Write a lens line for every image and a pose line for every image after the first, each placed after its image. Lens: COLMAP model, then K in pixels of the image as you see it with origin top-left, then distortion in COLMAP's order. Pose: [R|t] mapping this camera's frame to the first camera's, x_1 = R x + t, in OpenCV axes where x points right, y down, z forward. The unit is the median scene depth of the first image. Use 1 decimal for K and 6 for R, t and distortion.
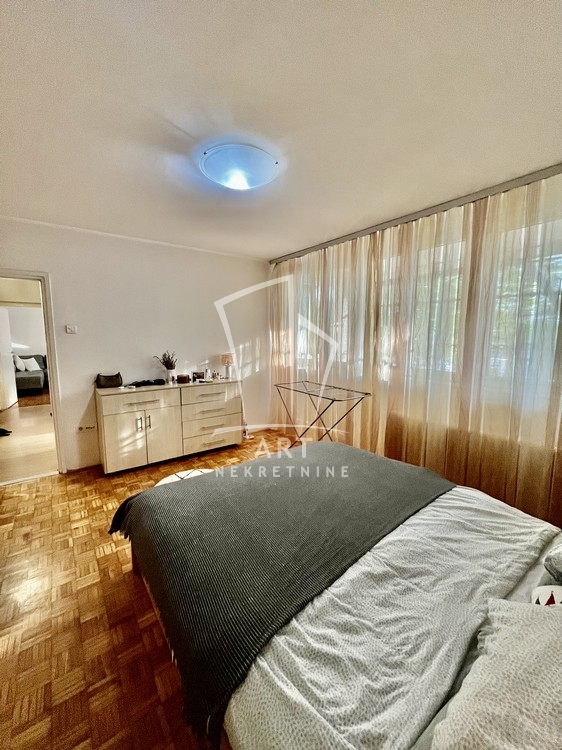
lens RADIAL K [[307.6, 0, 281.4], [0, 307.6, 372.7], [0, 0, 1]] dist [0.012819, -0.000074]
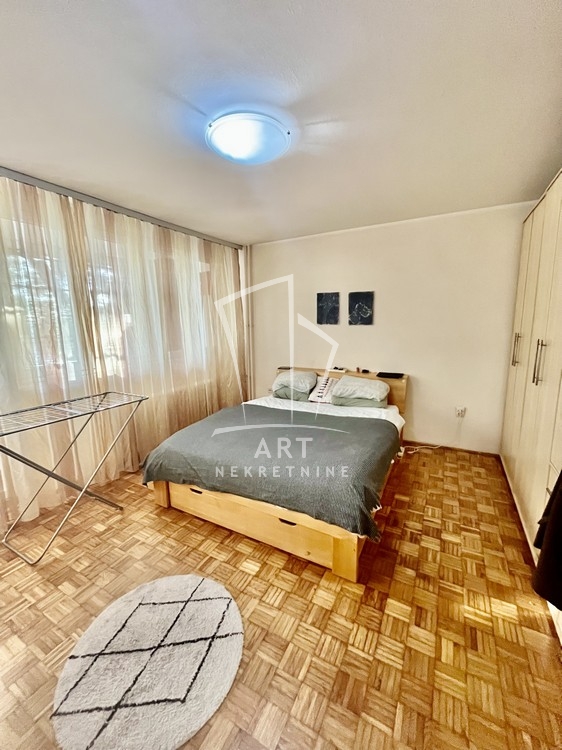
lens RADIAL K [[307.6, 0, 279.4], [0, 307.6, 377.1], [0, 0, 1]] dist [0.012819, -0.000074]
pose [[-0.418446, -0.140374, 0.897328, -0.960089], [0.138628, 0.966536, 0.215847, -0.133954], [-0.897600, 0.214715, -0.384983, 1.232173]]
